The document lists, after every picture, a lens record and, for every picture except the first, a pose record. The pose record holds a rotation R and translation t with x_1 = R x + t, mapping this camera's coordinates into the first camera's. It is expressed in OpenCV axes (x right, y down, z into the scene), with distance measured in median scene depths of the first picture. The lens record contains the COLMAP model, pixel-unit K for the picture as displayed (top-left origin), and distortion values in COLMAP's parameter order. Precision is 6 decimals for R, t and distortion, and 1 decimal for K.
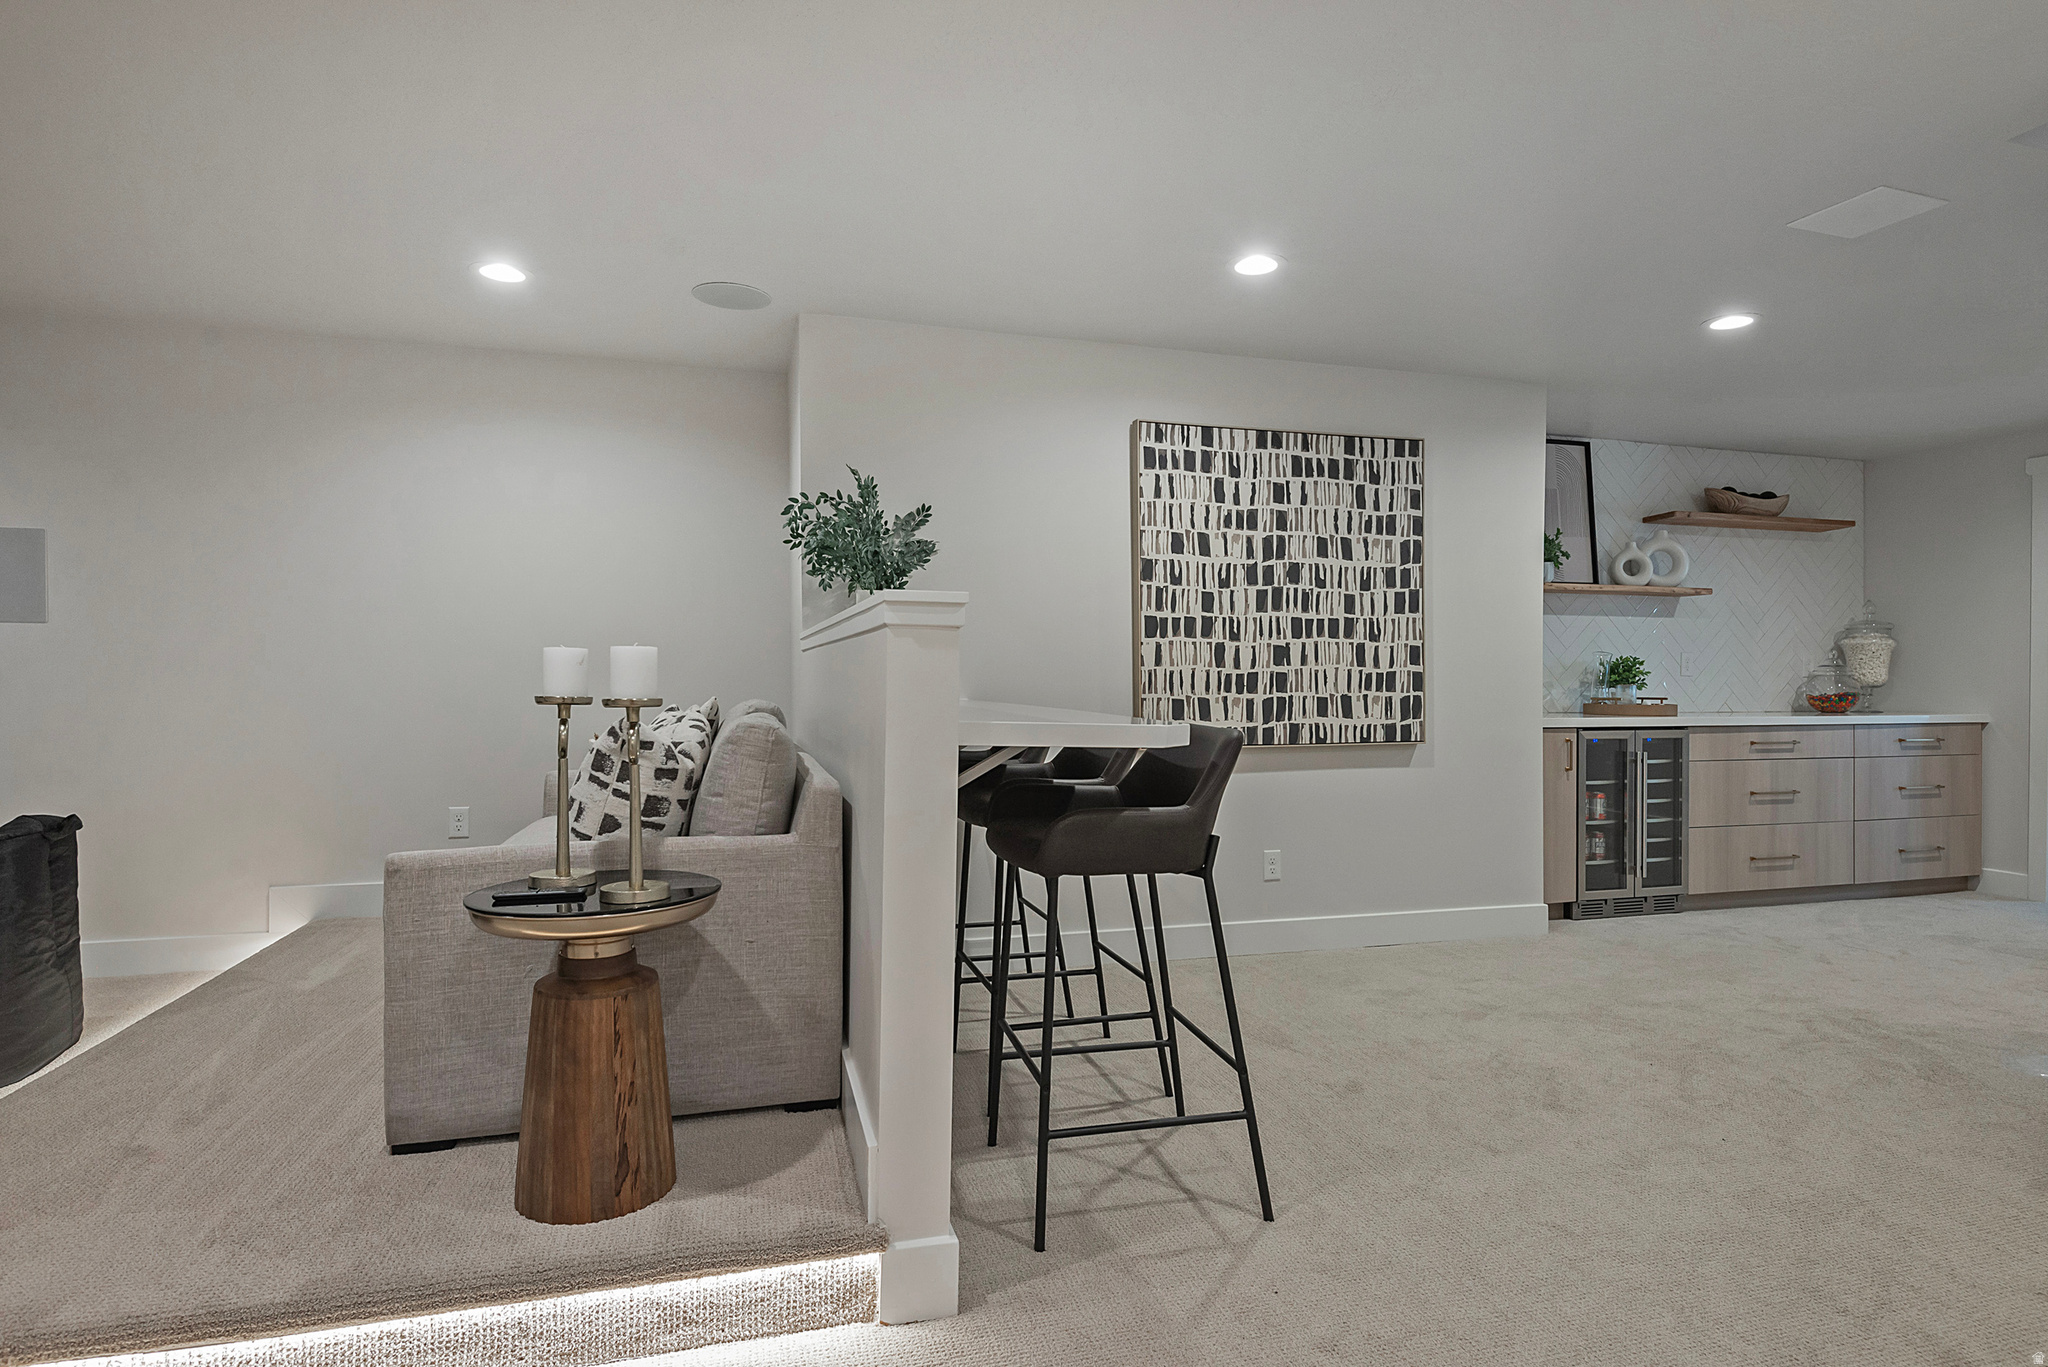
lens RADIAL K [[1026.9, 0, 1038.7], [0, 1026.9, 700.4], [0, 0, 1]] dist [-0.026932, -0.004124]
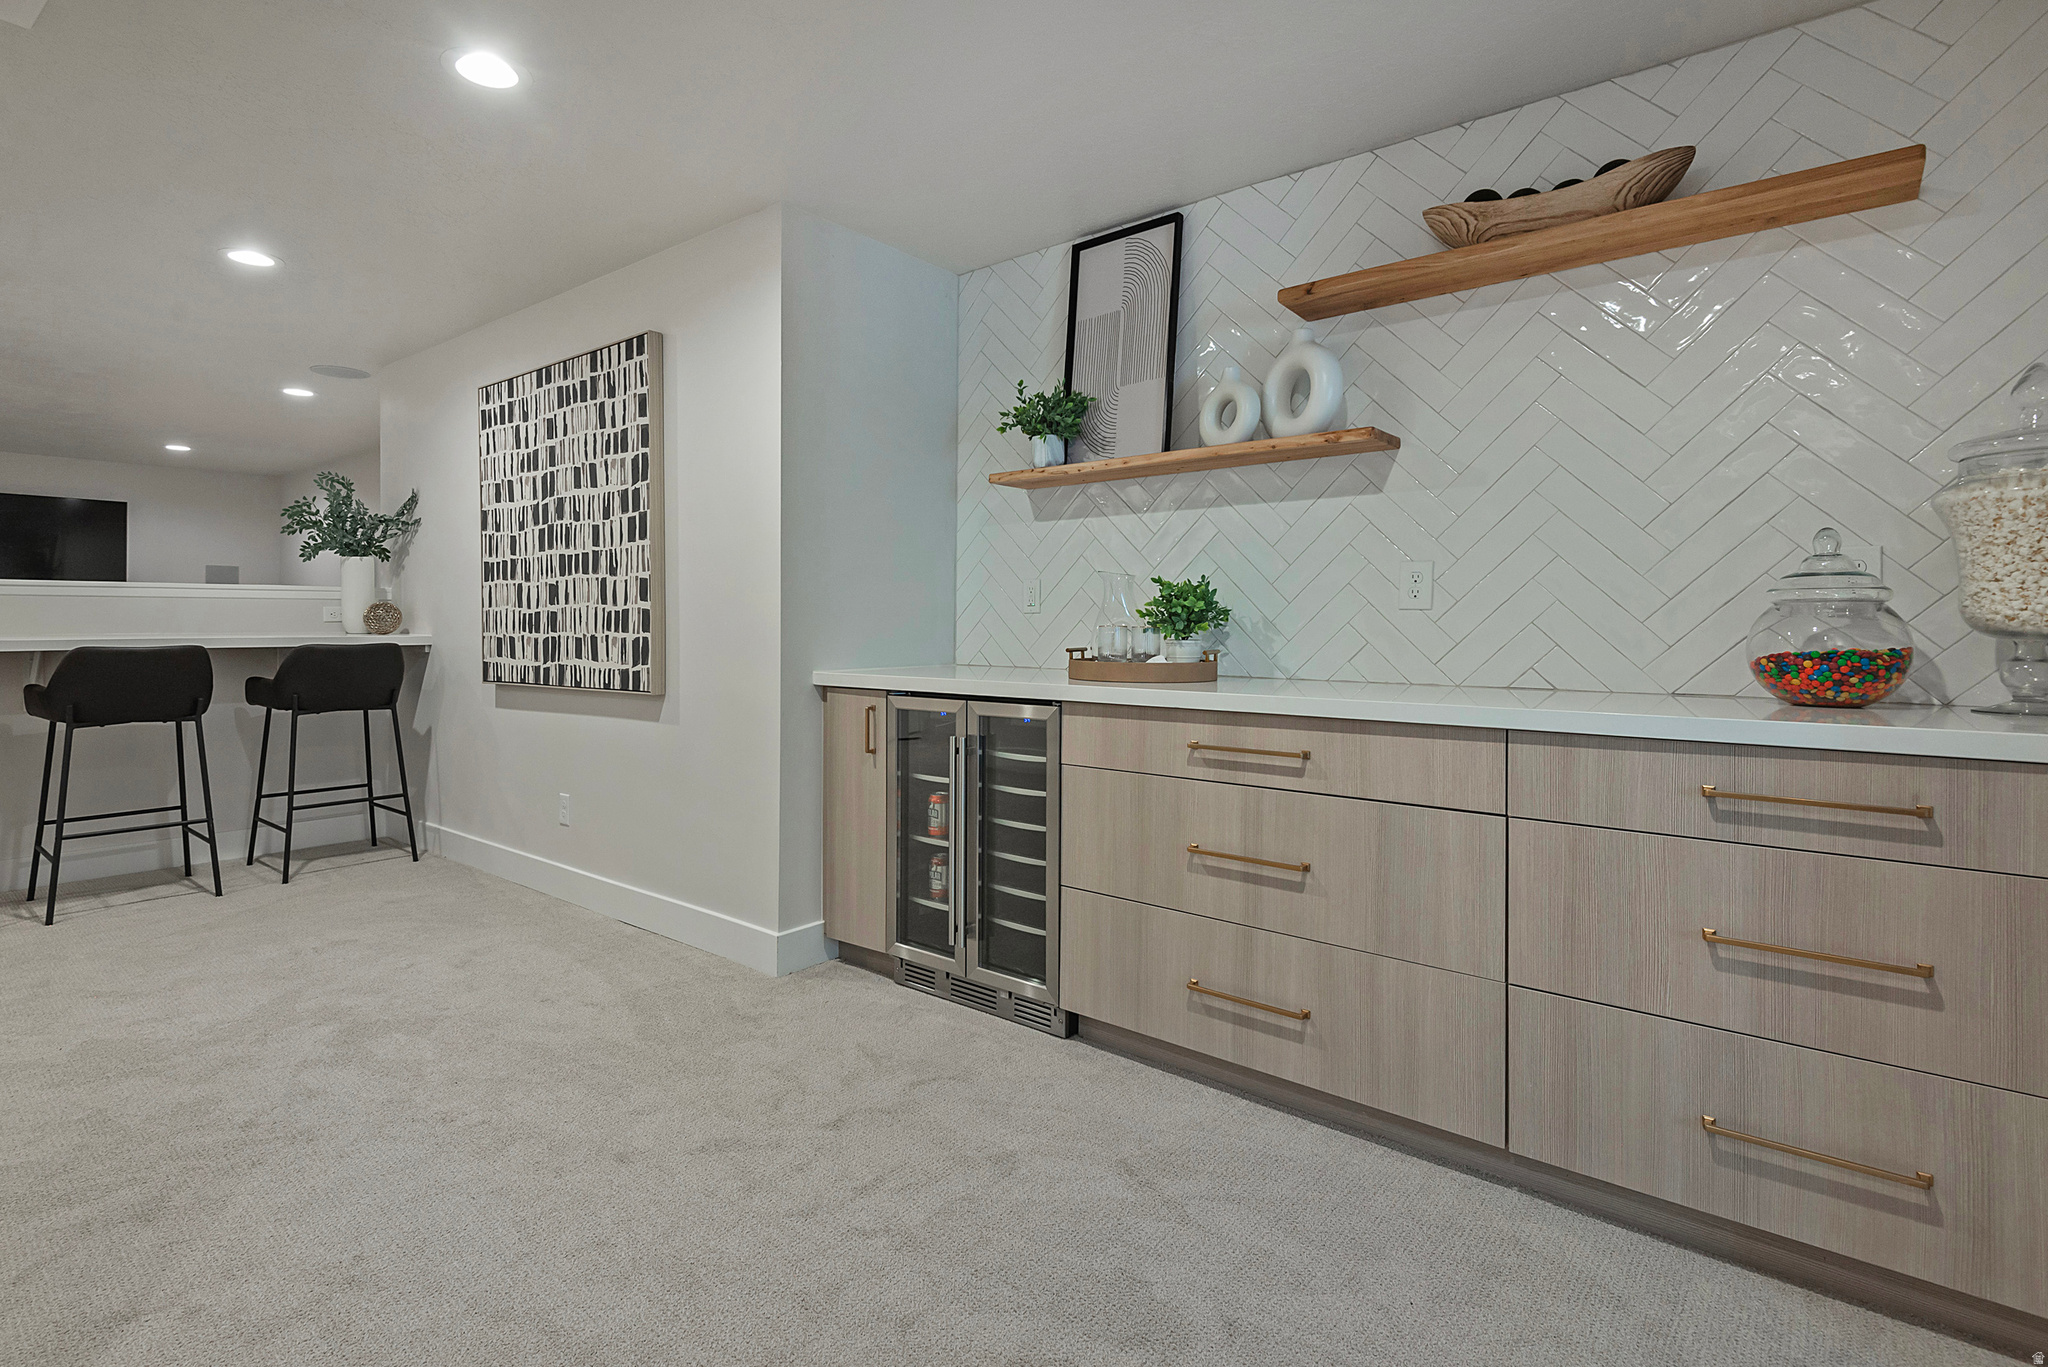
lens RADIAL K [[948.1, 0, 1001.1], [0, 948.1, 642.8], [0, 0, 1]] dist [0.013082, -0.004726]
pose [[0.613834, 0.013464, -0.789320, 1.176468], [-0.018907, 0.999818, 0.002351, -0.007493], [0.789208, 0.013480, 0.613978, 0.755703]]
